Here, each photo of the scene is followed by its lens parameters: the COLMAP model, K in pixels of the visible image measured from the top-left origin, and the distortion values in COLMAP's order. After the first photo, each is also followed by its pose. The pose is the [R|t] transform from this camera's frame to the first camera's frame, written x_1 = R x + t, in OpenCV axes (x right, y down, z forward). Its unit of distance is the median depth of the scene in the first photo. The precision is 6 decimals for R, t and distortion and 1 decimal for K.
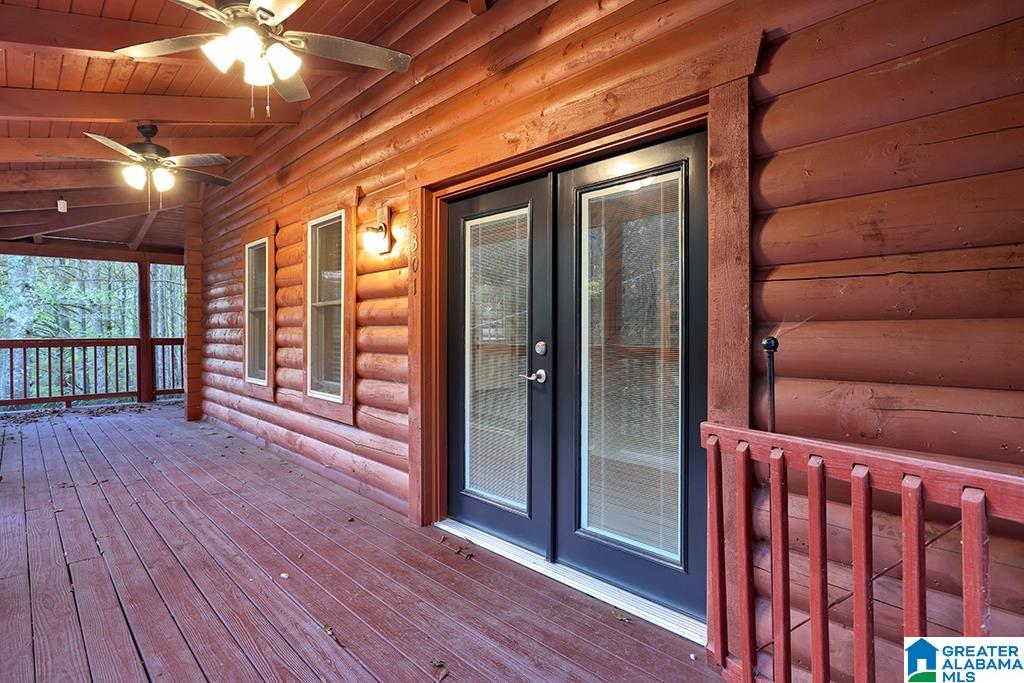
lens RADIAL K [[521.8, 0, 515.7], [0, 521.8, 333.3], [0, 0, 1]] dist [0.016001, 0.000193]
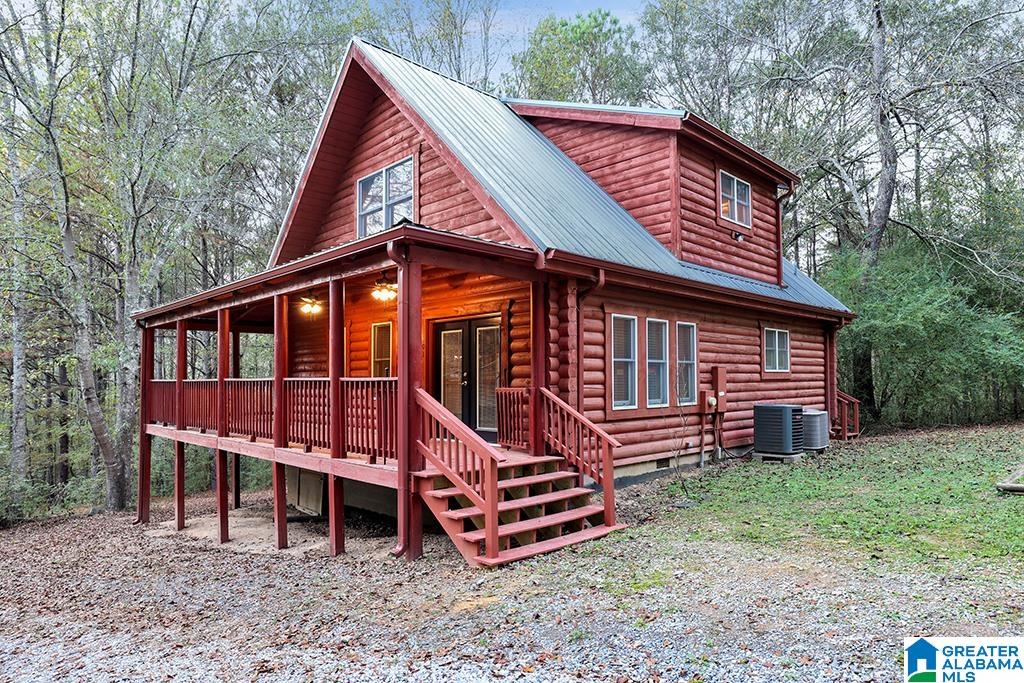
lens RADIAL K [[608.8, 0, 504.6], [0, 608.8, 370.1], [0, 0, 1]] dist [0.027523, 0.005566]
pose [[0.999904, 0.005911, 0.012508, 0.194134], [-0.005449, 0.999312, -0.036675, 0.109948], [-0.012716, 0.036604, 0.999249, -2.158312]]
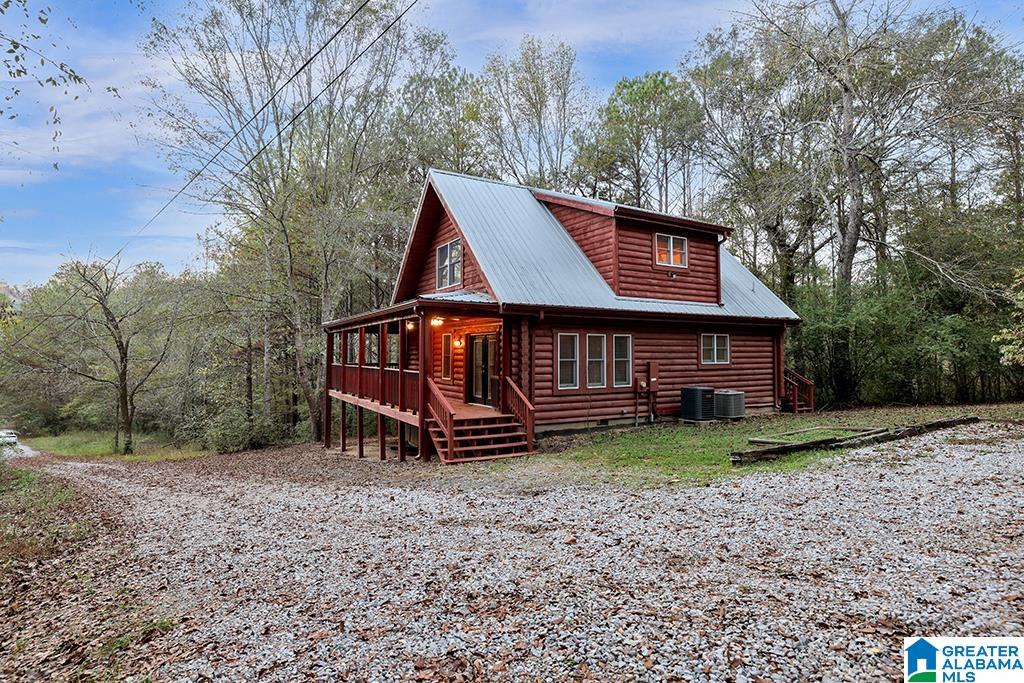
lens RADIAL K [[521.8, 0, 508.3], [0, 521.8, 340.0], [0, 0, 1]] dist [0.016001, 0.000193]
pose [[0.974077, 0.006014, -0.226136, 1.220214], [-0.016396, 0.998894, -0.044057, -0.007347], [0.225621, 0.046622, 0.973099, -3.403453]]
